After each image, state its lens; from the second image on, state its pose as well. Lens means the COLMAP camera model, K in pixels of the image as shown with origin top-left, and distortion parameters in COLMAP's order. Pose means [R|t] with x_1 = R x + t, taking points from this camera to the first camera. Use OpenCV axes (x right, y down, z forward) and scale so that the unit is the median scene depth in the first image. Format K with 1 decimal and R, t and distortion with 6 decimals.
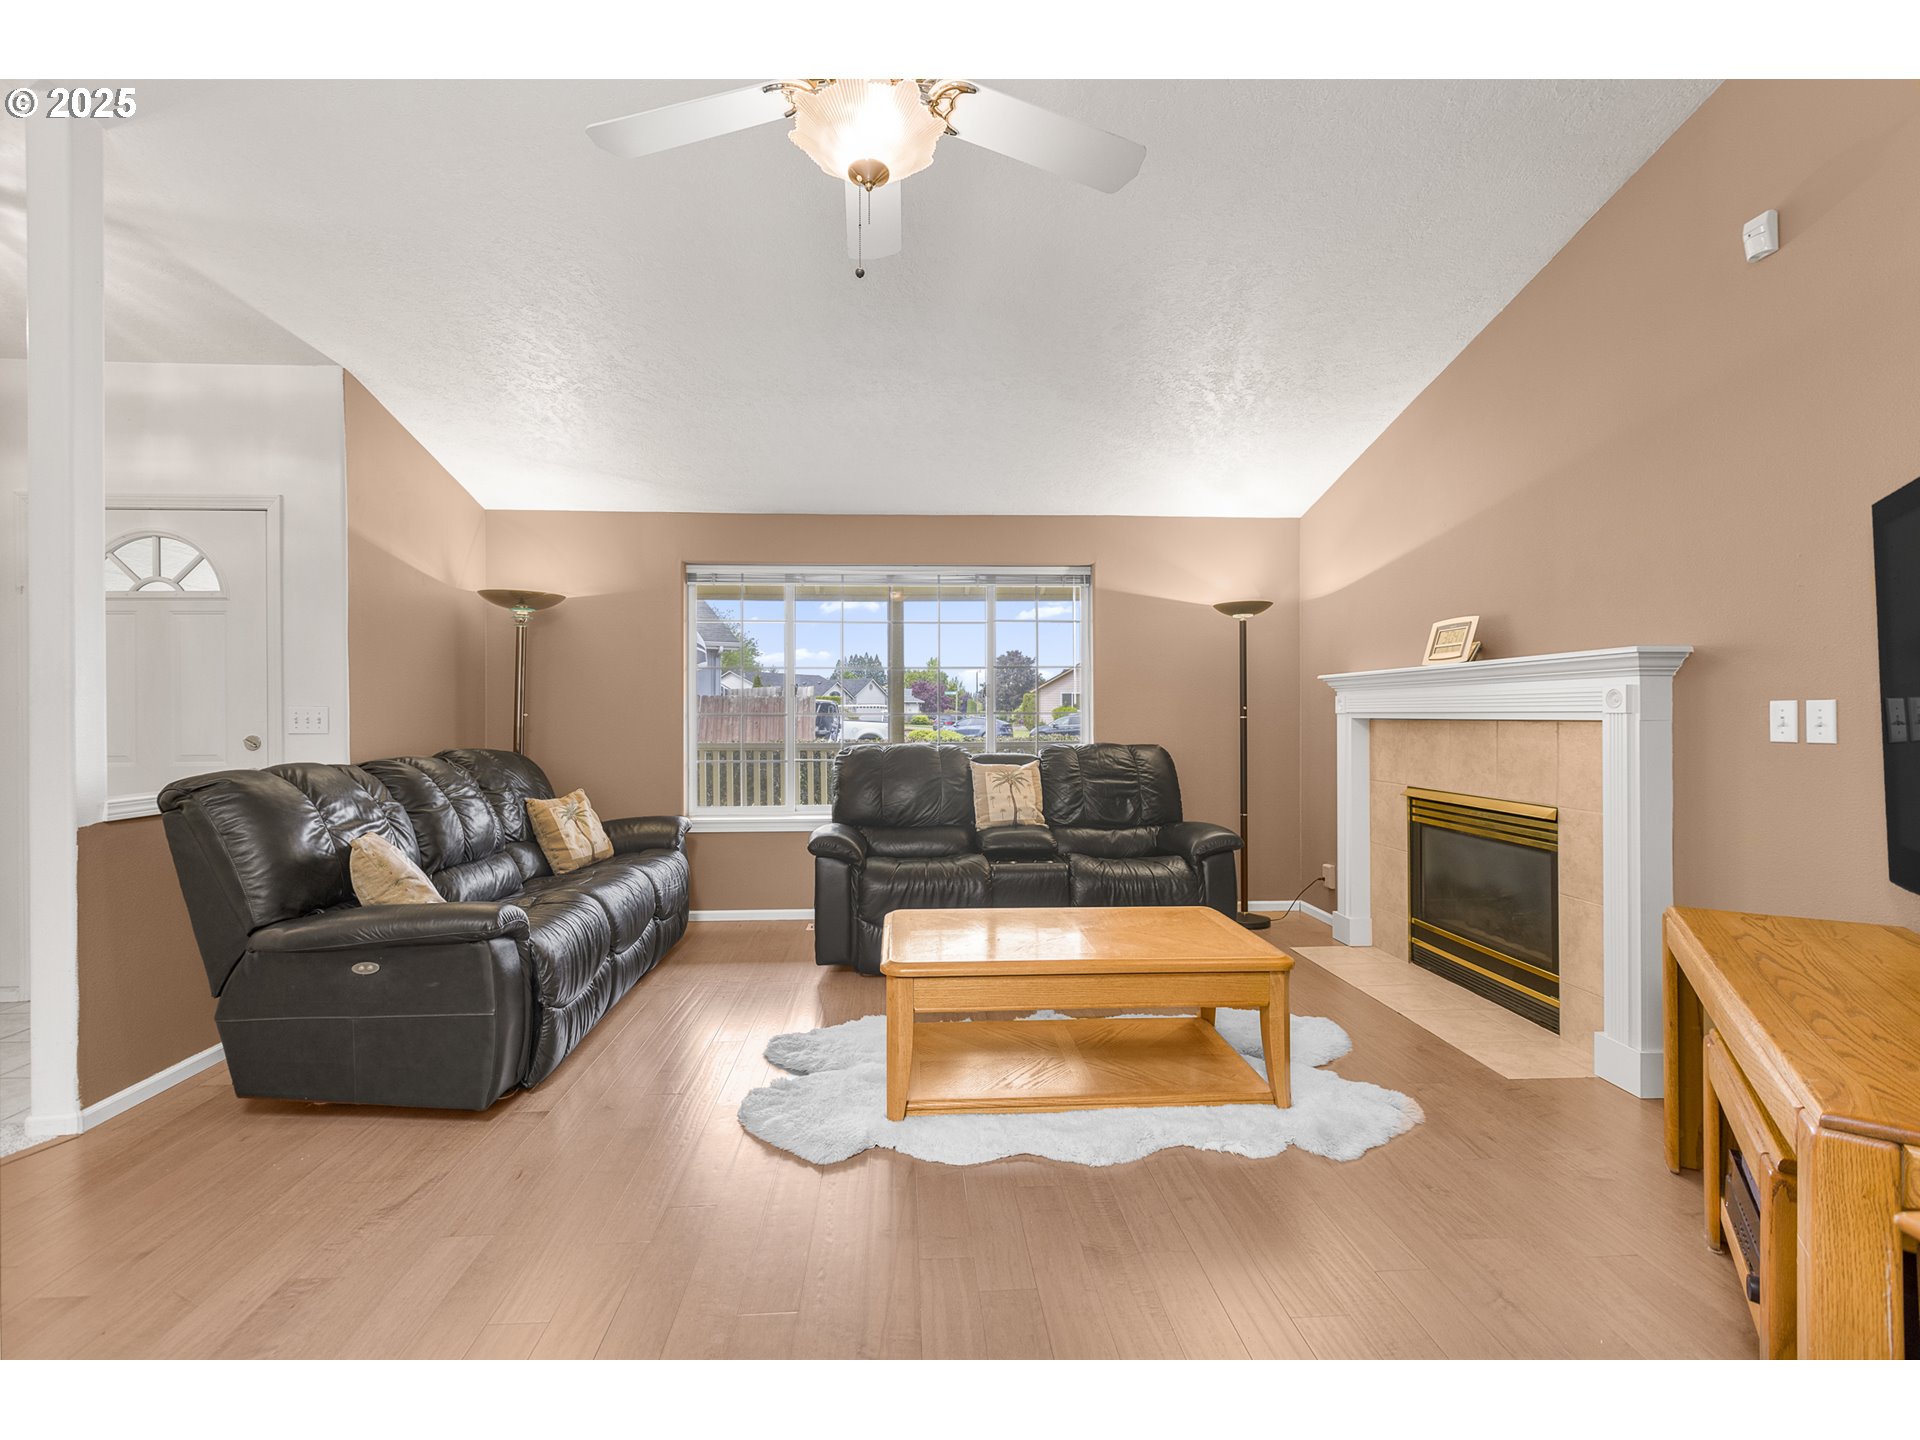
lens RADIAL K [[851.6, 0, 957.4], [0, 851.6, 714.0], [0, 0, 1]] dist [-0.002184, -0.000299]
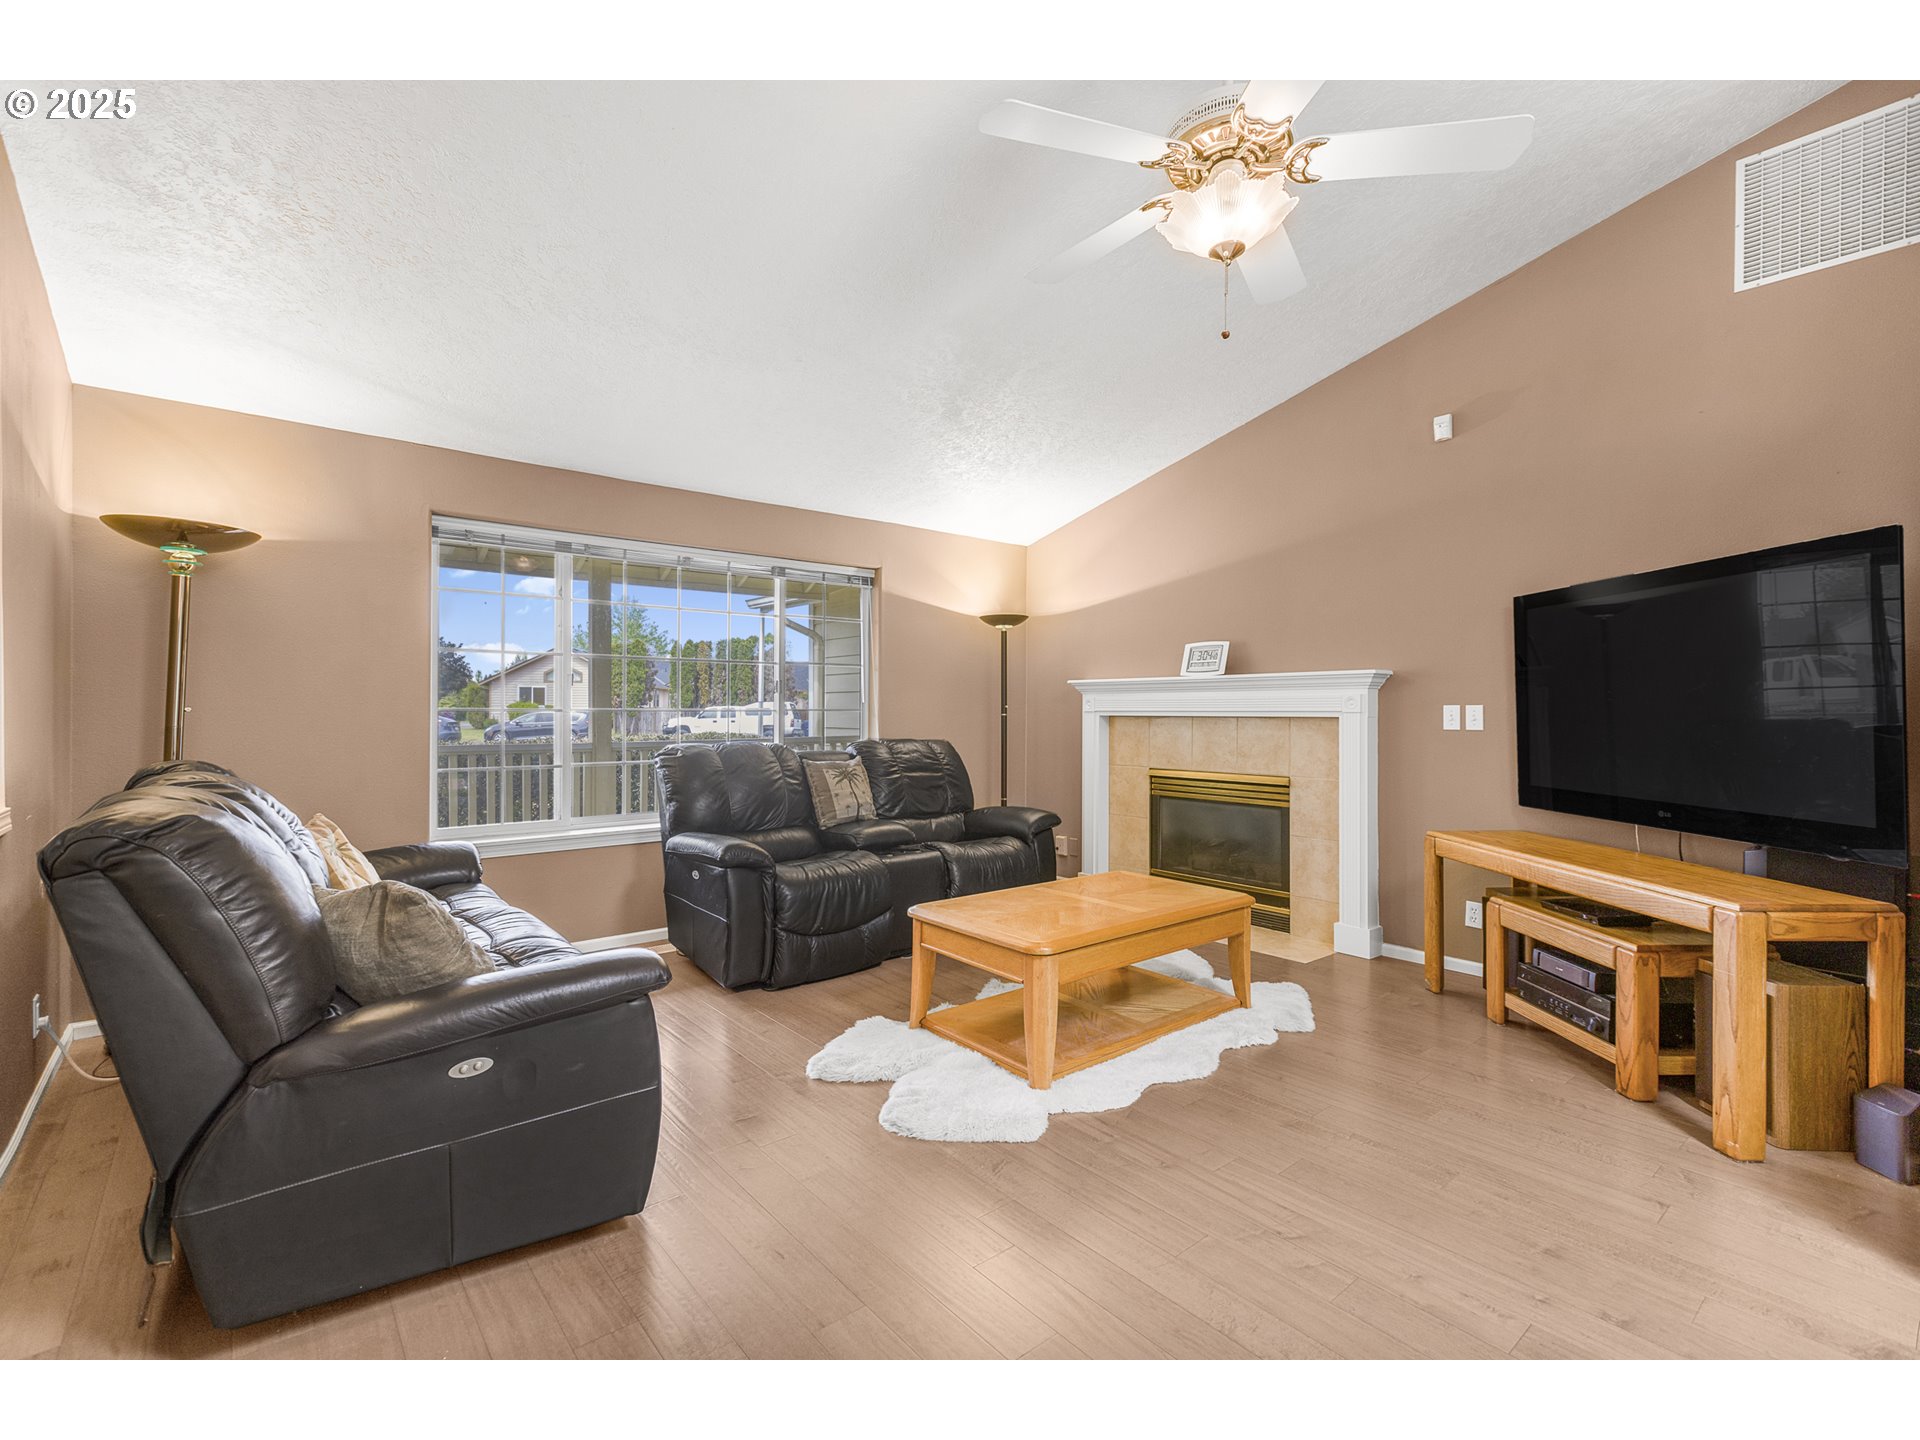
lens RADIAL K [[861.5, 0, 956.2], [0, 861.5, 710.0], [0, 0, 1]] dist [0.004516, 0.000207]
pose [[0.807425, 0.005326, 0.589946, -0.483203], [-0.004461, 0.999986, -0.002921, 0.001586], [-0.589953, -0.000273, 0.807437, 0.111924]]
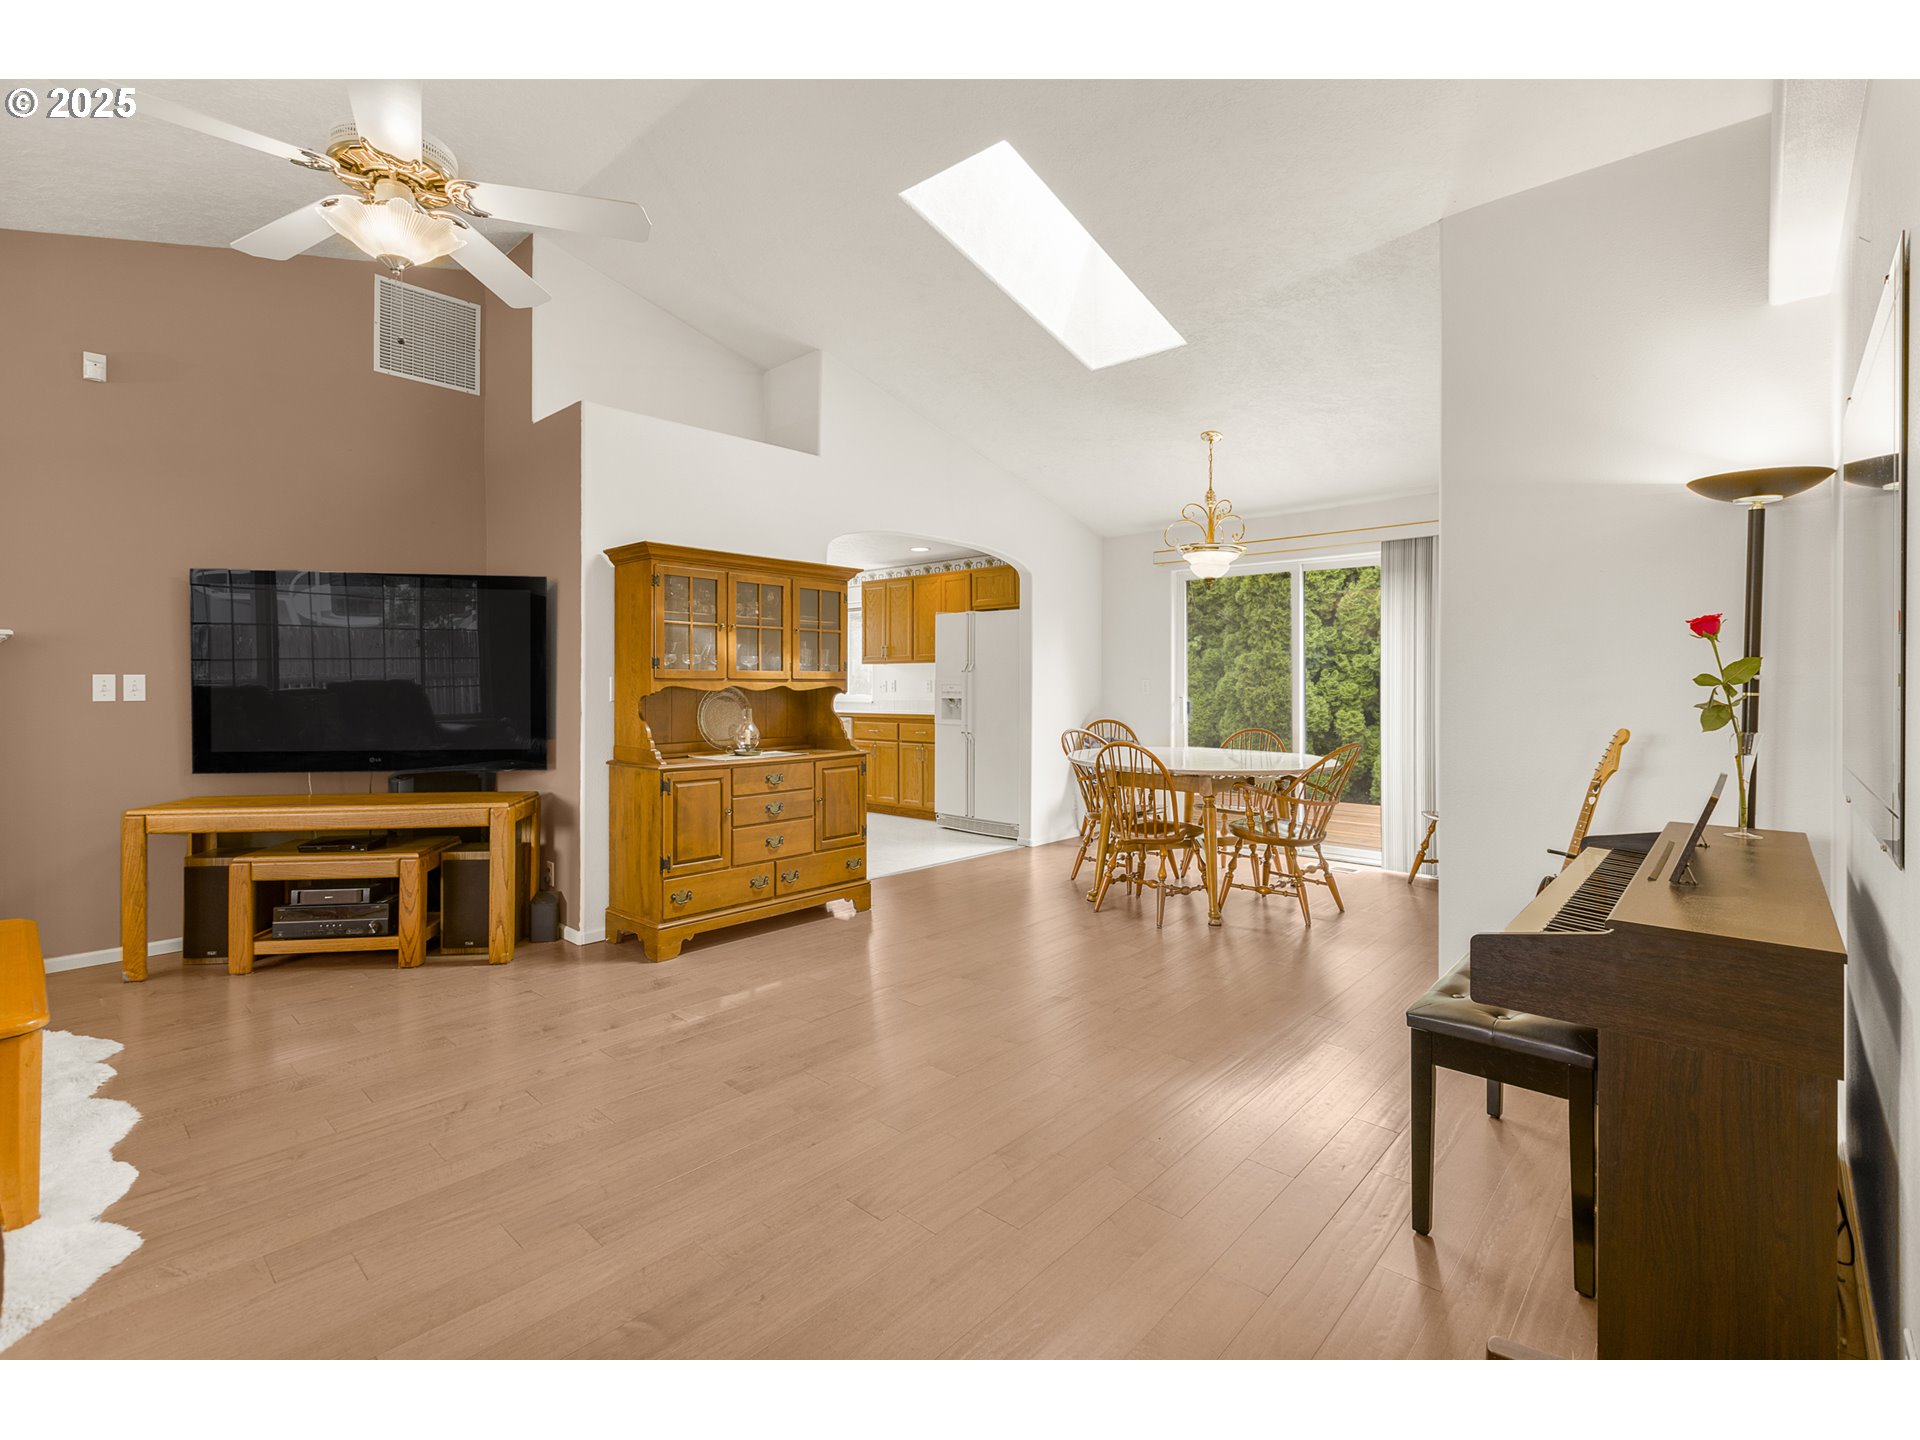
lens RADIAL K [[867.3, 0, 955.7], [0, 867.3, 686.0], [0, 0, 1]] dist [-0.001214, -0.000237]
pose [[-0.692855, -0.000963, 0.721077, -0.713391], [0.000636, 0.999998, 0.001946, 0.001663], [-0.721077, 0.001807, -0.692853, 0.561020]]
